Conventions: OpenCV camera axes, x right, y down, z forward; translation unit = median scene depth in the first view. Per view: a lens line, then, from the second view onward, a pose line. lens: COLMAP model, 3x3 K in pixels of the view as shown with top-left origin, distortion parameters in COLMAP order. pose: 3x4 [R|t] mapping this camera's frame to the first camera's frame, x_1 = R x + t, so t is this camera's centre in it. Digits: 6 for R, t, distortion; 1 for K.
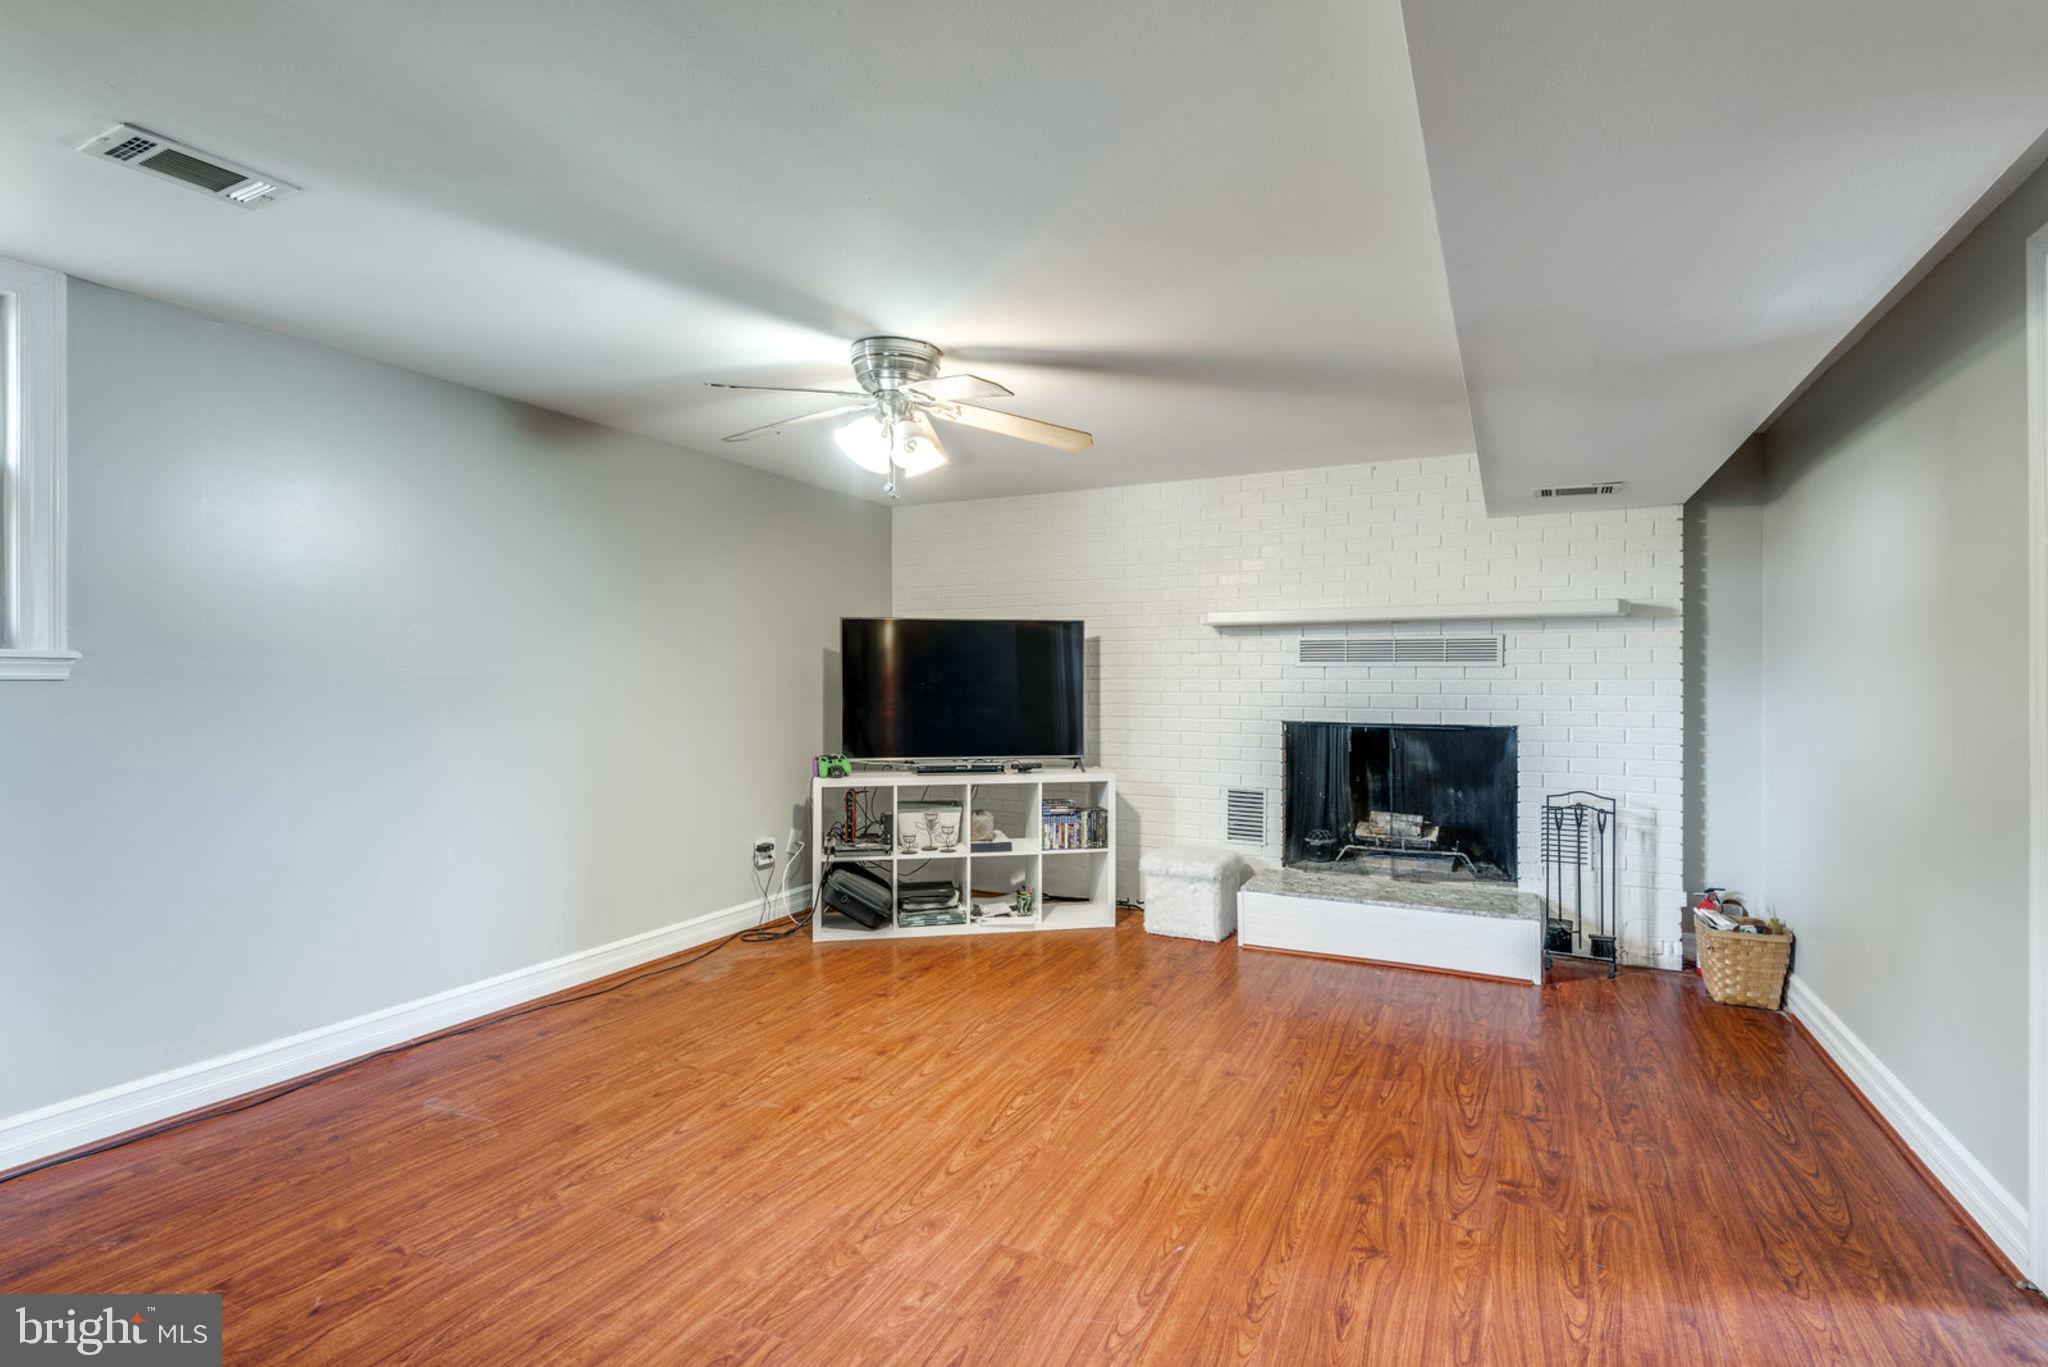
lens RADIAL K [[971.3, 0, 1024.0], [0, 971.3, 683.5], [0, 0, 1]] dist [0.000631, -0.000753]
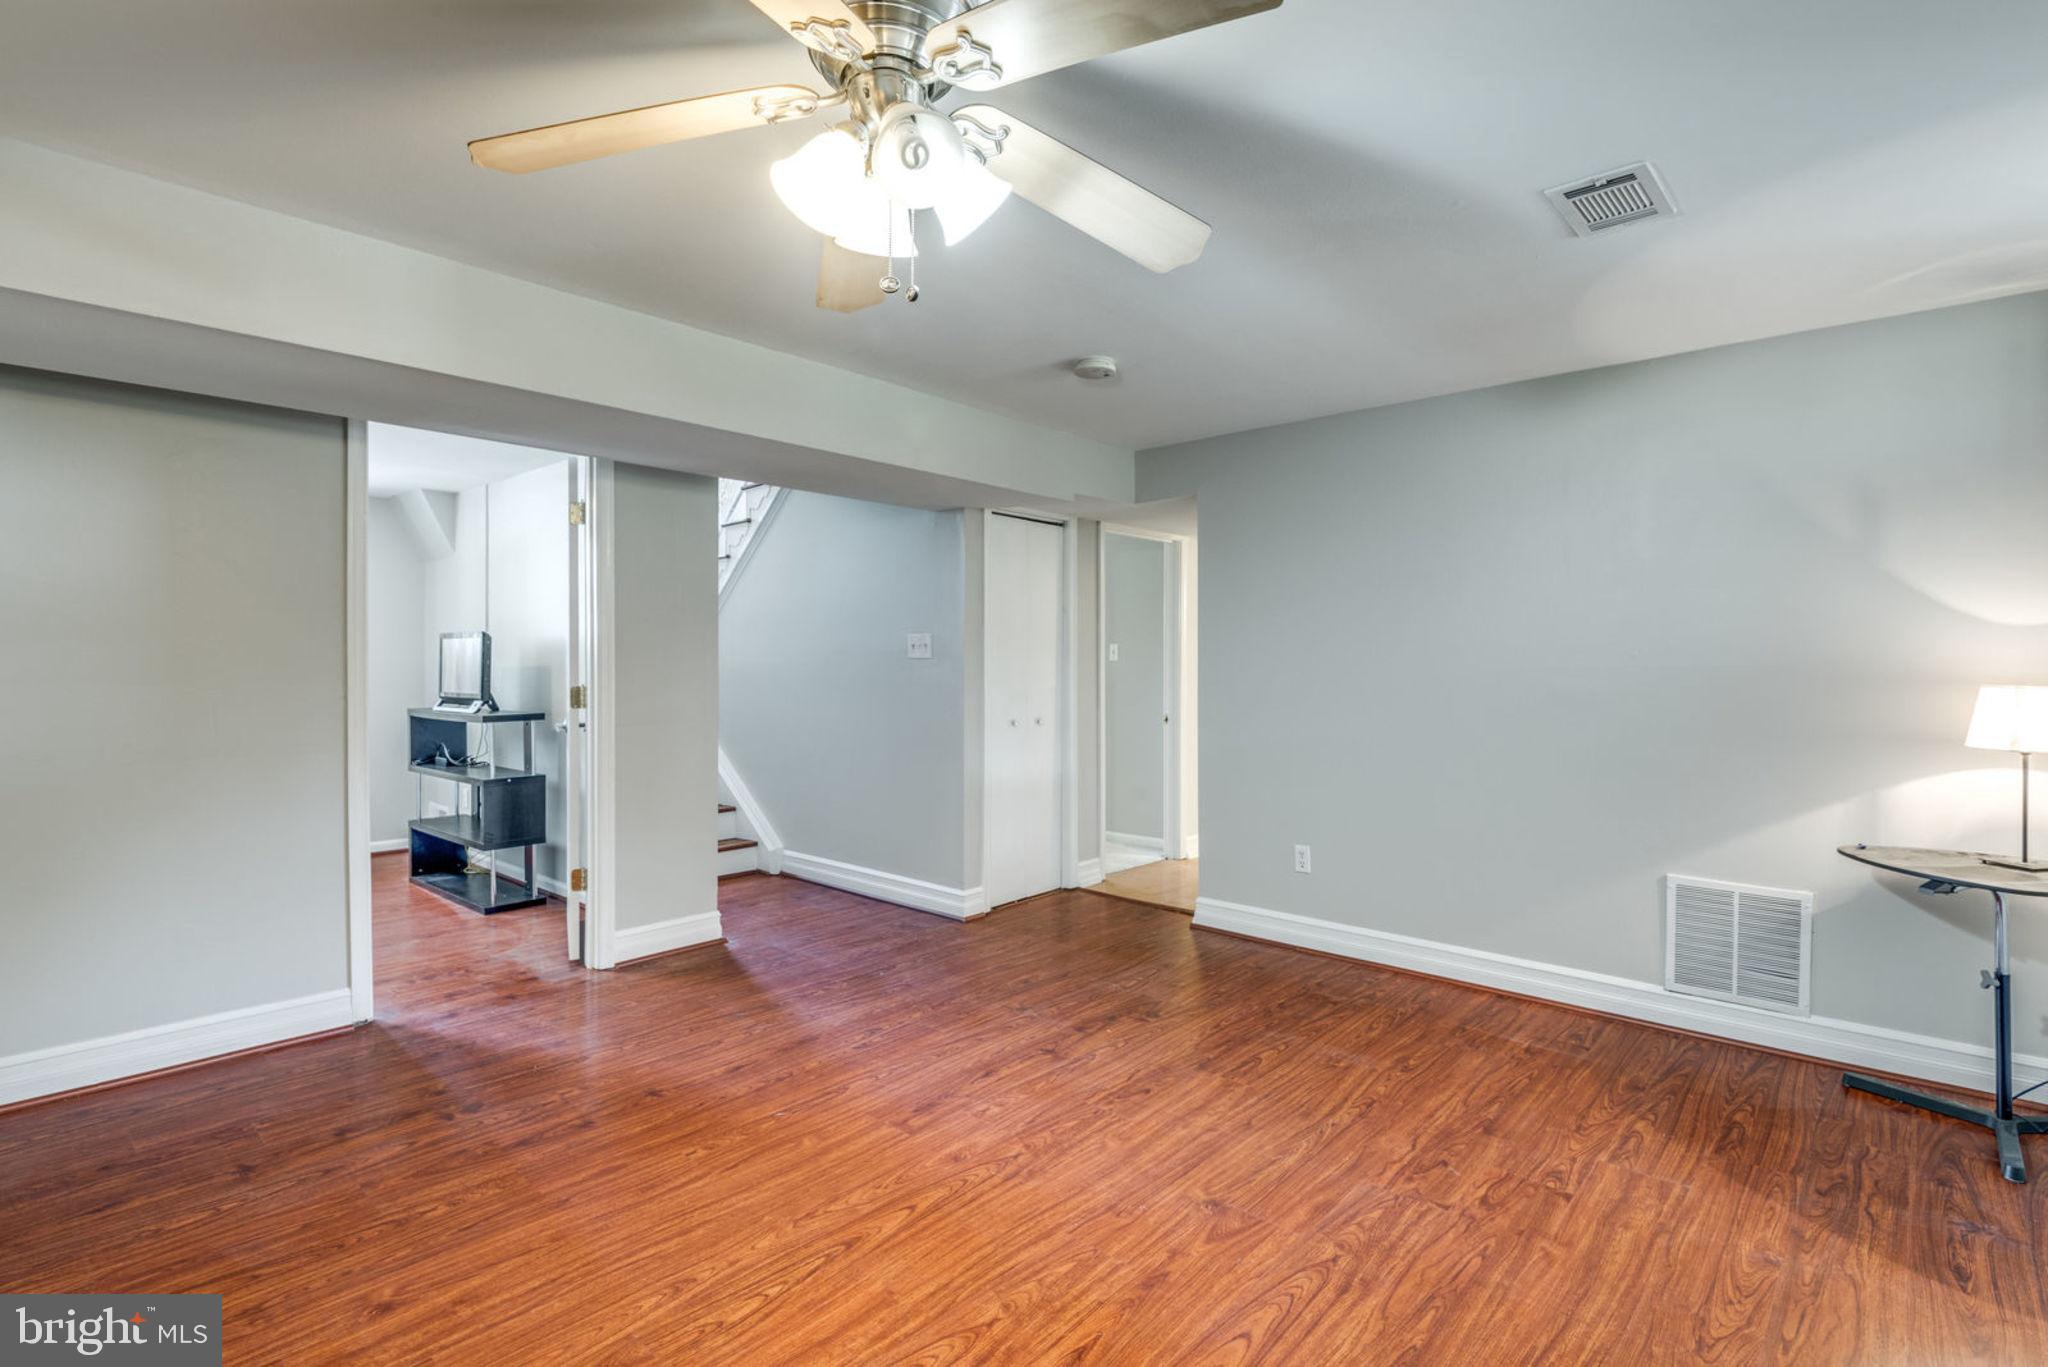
lens RADIAL K [[971.3, 0, 1024.0], [0, 971.3, 683.5], [0, 0, 1]] dist [0.000631, -0.000753]
pose [[-0.960418, -0.009981, 0.278384, -0.457391], [-0.003436, 0.999706, 0.023987, -0.009686], [-0.278541, 0.022081, -0.960170, 1.966898]]
